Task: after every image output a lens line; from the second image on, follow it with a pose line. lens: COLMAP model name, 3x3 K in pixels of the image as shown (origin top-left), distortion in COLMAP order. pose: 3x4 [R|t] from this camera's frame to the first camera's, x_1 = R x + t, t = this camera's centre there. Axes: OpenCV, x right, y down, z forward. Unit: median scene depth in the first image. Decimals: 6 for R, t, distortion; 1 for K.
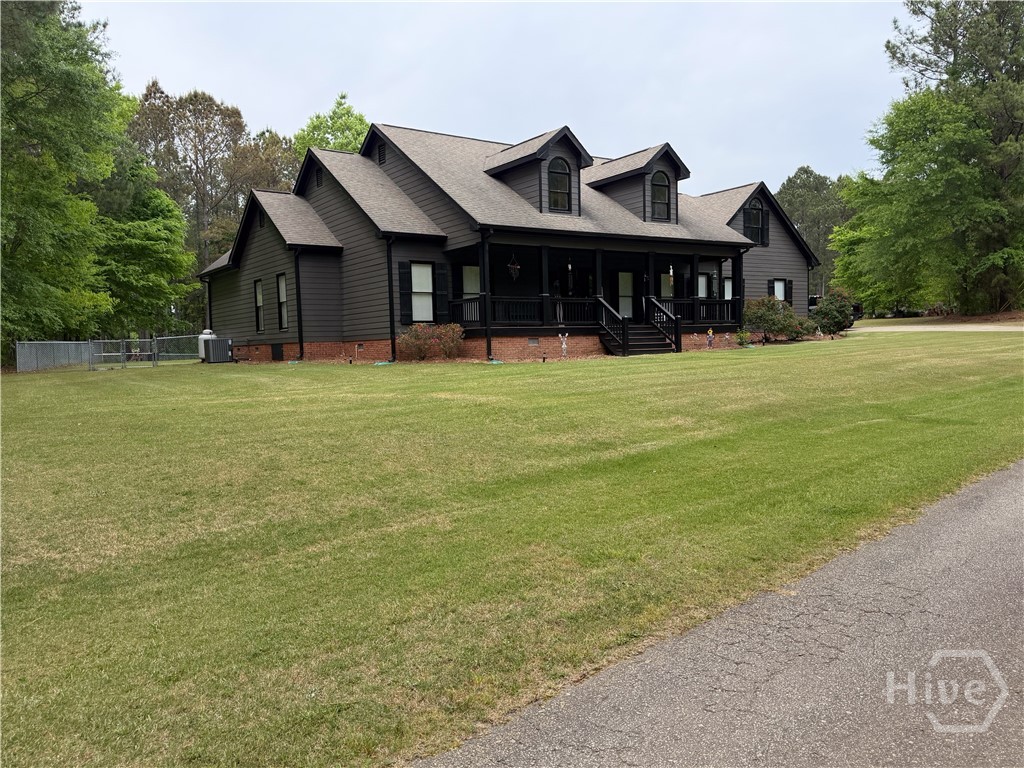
lens RADIAL K [[790.5, 0, 509.2], [0, 790.5, 390.7], [0, 0, 1]] dist [-0.029966, 0.008914]
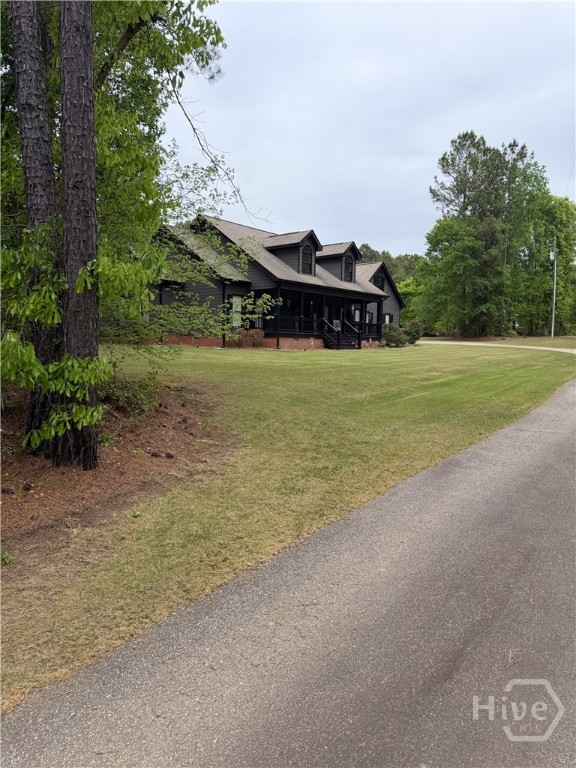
lens RADIAL K [[545.2, 0, 283.5], [0, 545.2, 368.6], [0, 0, 1]] dist [0.040439, -0.059765]
pose [[0.961916, 0.033362, 0.271300, -0.316333], [-0.028949, 0.999376, -0.020252, 0.030571], [-0.271806, 0.011627, 0.962282, -0.243189]]
